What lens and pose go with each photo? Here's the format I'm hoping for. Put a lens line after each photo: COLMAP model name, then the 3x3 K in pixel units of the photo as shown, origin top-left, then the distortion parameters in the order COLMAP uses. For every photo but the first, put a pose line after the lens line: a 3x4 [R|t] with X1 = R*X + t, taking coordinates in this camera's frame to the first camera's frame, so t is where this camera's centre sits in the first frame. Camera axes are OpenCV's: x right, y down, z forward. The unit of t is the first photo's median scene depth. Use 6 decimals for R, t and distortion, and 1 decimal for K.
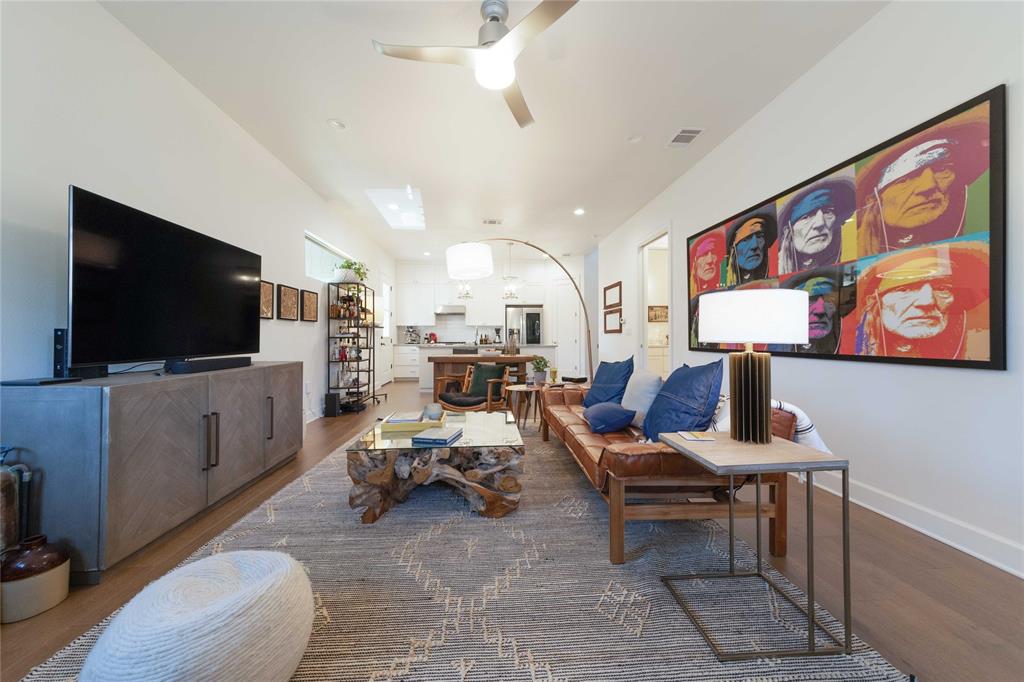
lens RADIAL K [[366.2, 0, 512.0], [0, 366.2, 341.0], [0, 0, 1]] dist [-0.000337, 0.000010]
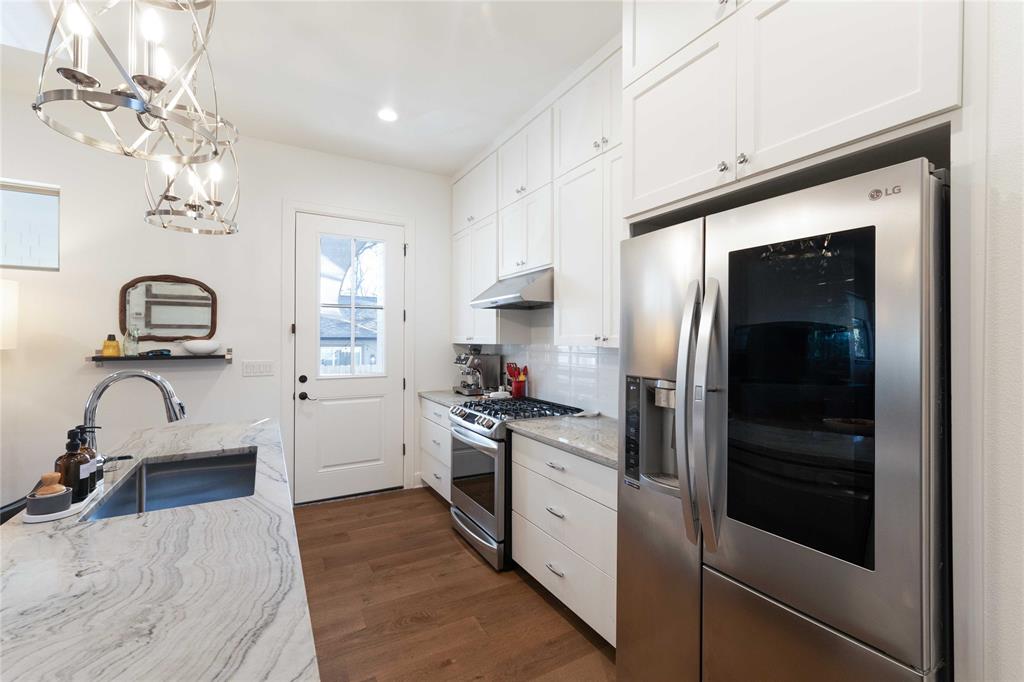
lens RADIAL K [[440.8, 0, 512.0], [0, 440.8, 341.0], [0, 0, 1]] dist [0.001125, 0.000138]
pose [[0.430467, 0.005251, -0.902591, 0.191788], [-0.014306, 0.999897, -0.001006, -0.065626], [0.902493, 0.013346, 0.430498, 1.233434]]
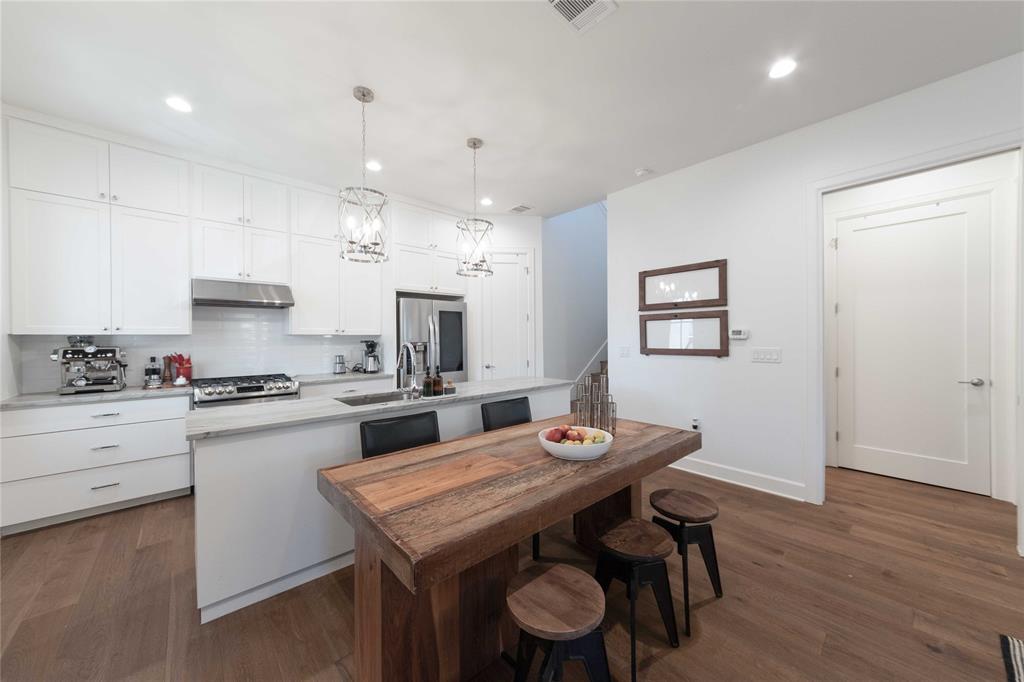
lens RADIAL K [[361.0, 0, 512.0], [0, 361.0, 341.0], [0, 0, 1]] dist [0.000487, 0.000054]
pose [[0.780831, -0.008111, 0.624690, -0.268534], [0.009296, 0.999956, 0.001364, -0.048361], [-0.624673, 0.004742, 0.780872, 0.779764]]
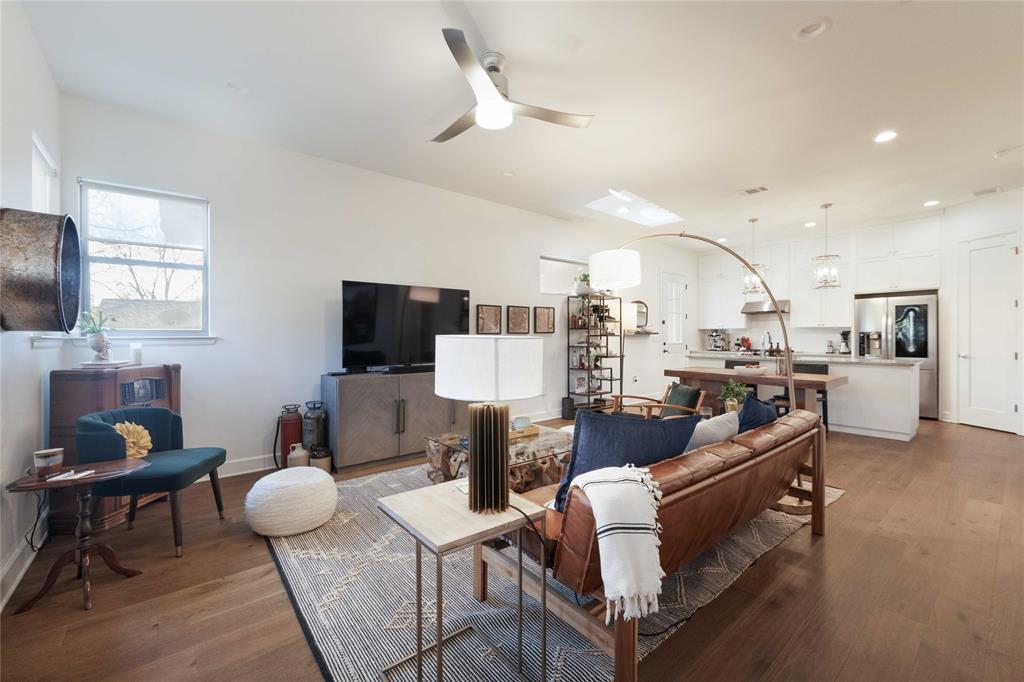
lens RADIAL K [[422.2, 0, 512.0], [0, 422.2, 341.0], [0, 0, 1]] dist [0.000378, -0.000034]
pose [[0.560109, 0.008180, -0.828378, 0.367591], [-0.004409, 0.999967, 0.006893, -0.028241], [0.828407, -0.000208, 0.560126, 0.126744]]
